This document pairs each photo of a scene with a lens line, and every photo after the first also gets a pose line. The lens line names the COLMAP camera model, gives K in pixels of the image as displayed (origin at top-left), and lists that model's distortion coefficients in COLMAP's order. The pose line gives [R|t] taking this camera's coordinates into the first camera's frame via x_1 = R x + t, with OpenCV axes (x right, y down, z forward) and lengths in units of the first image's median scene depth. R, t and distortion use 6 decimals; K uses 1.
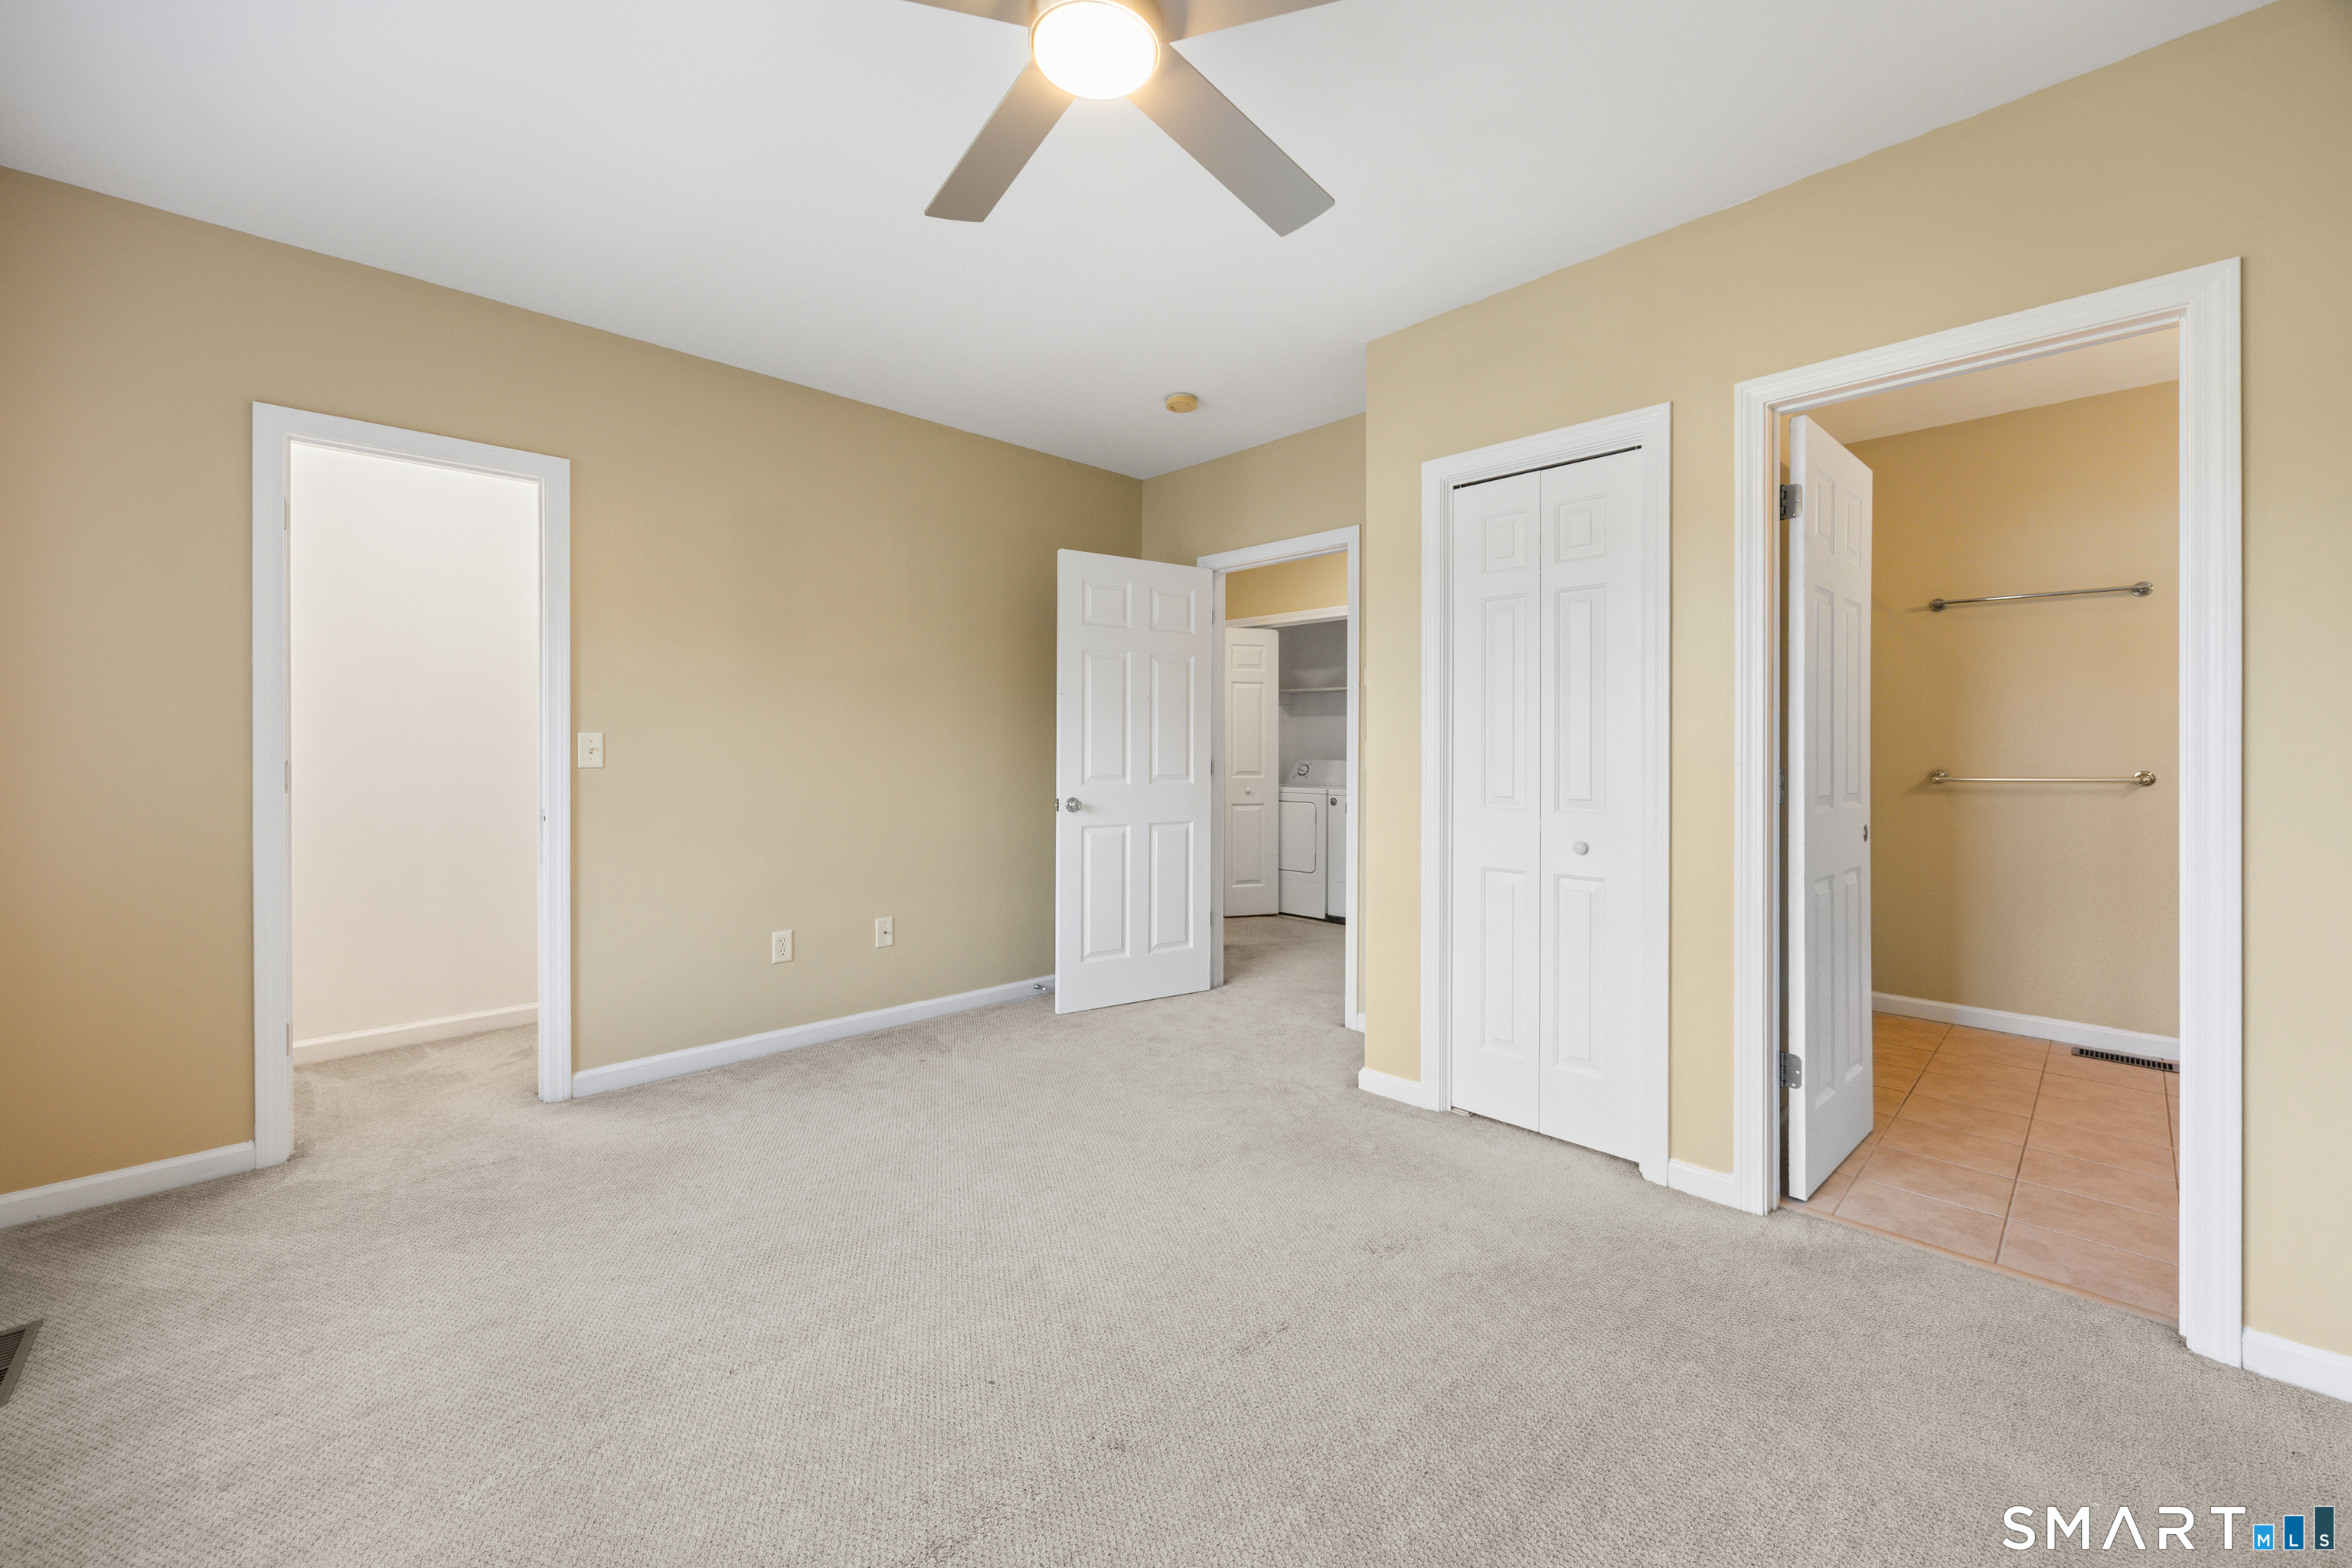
lens RADIAL K [[911.1, 0, 1174.6], [0, 911.1, 745.7], [0, 0, 1]] dist [0.002389, 0.000500]
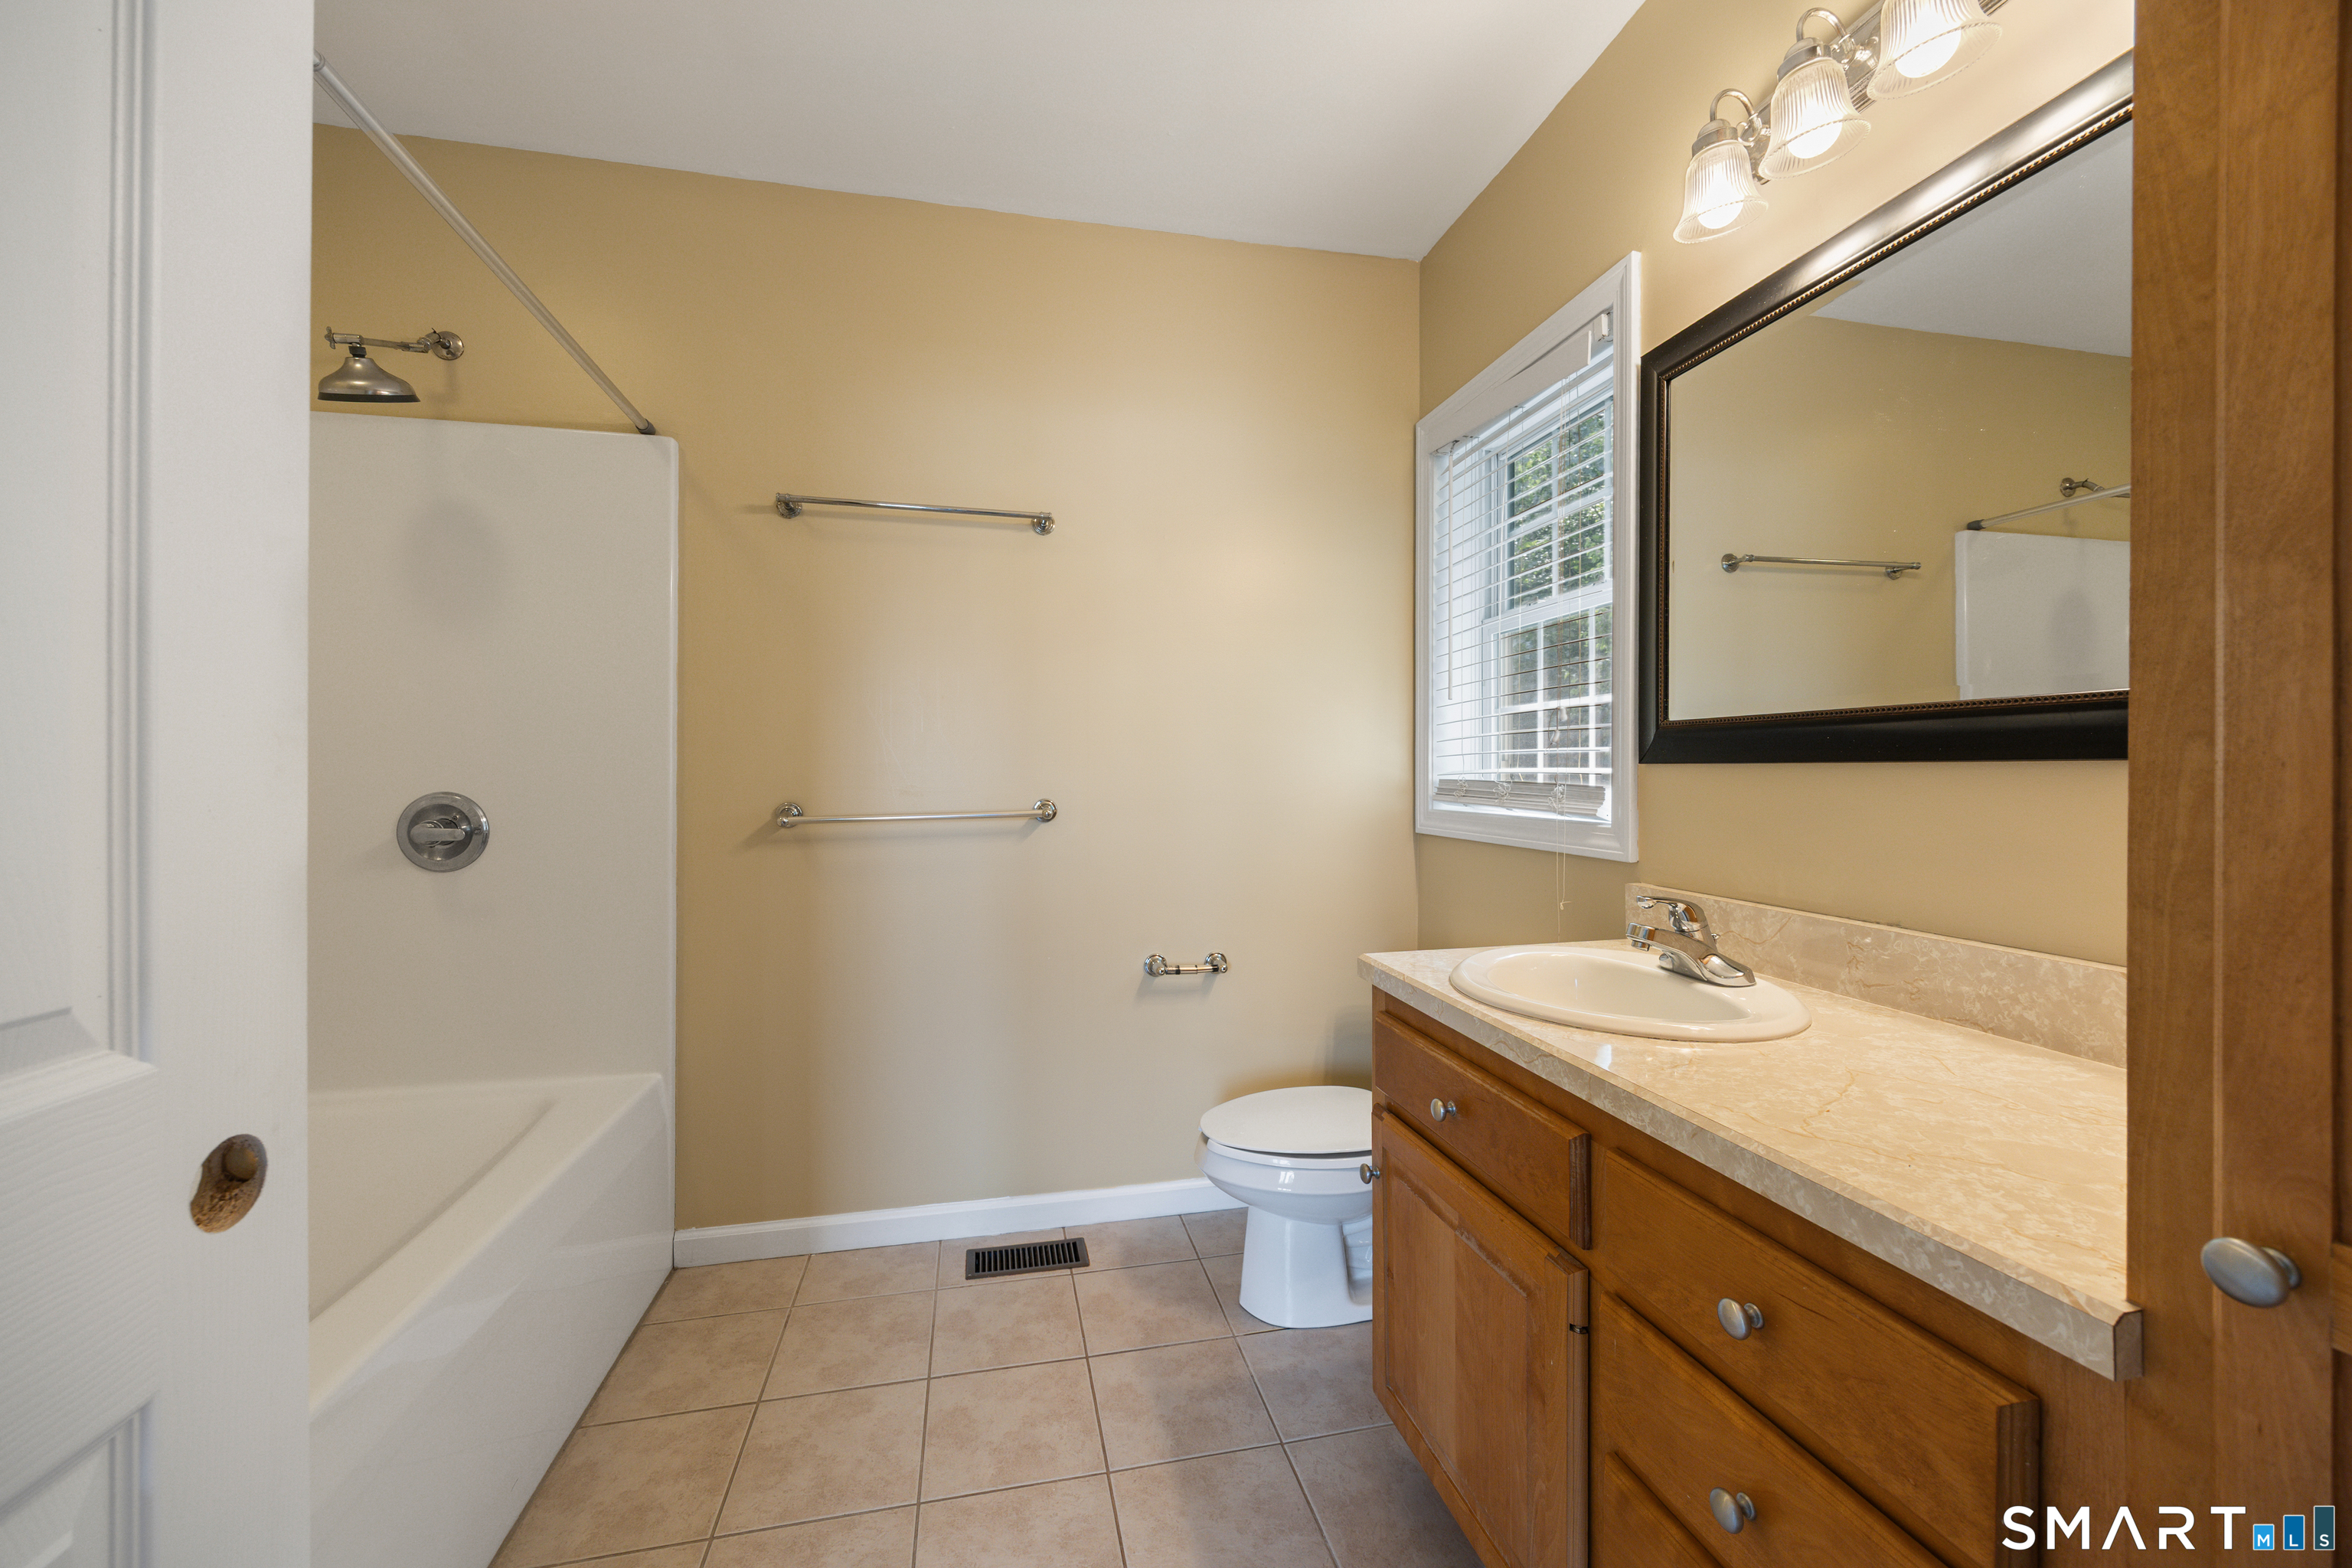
lens RADIAL K [[911.1, 0, 1174.7], [0, 911.1, 775.9], [0, 0, 1]] dist [0.002389, 0.000500]
pose [[0.525169, -0.001217, 0.850997, 0.495852], [-0.002398, 0.999993, 0.002910, 0.008081], [-0.850995, -0.003569, 0.525162, 0.517410]]
